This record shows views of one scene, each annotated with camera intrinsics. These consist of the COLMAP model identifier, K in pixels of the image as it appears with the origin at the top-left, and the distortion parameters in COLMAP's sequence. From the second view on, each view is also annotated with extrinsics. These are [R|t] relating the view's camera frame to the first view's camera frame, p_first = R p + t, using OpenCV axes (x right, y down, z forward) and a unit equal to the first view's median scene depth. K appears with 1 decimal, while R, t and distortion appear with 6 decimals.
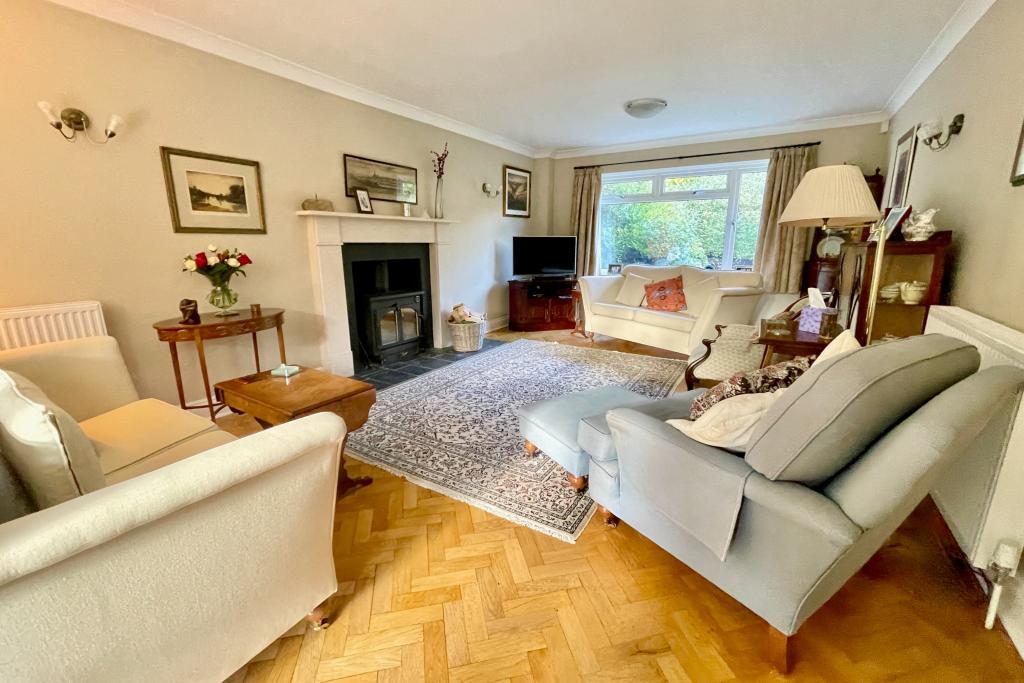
lens RADIAL K [[419.7, 0, 514.3], [0, 419.7, 337.0], [0, 0, 1]] dist [-0.000589, 0.000159]
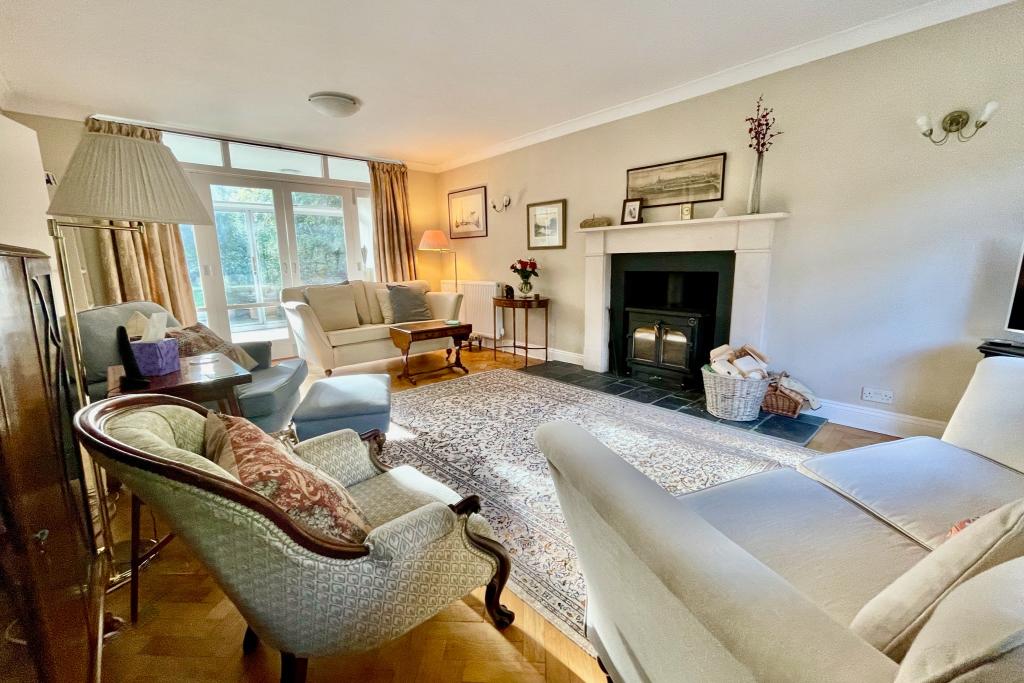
lens RADIAL K [[435.5, 0, 514.2], [0, 435.5, 338.3], [0, 0, 1]] dist [0.001585, -0.000076]
pose [[-0.282453, 0.184763, -0.941320, 0.874701], [-0.188633, 0.951420, 0.243347, -0.269602], [0.940552, 0.246298, -0.233879, 1.203218]]
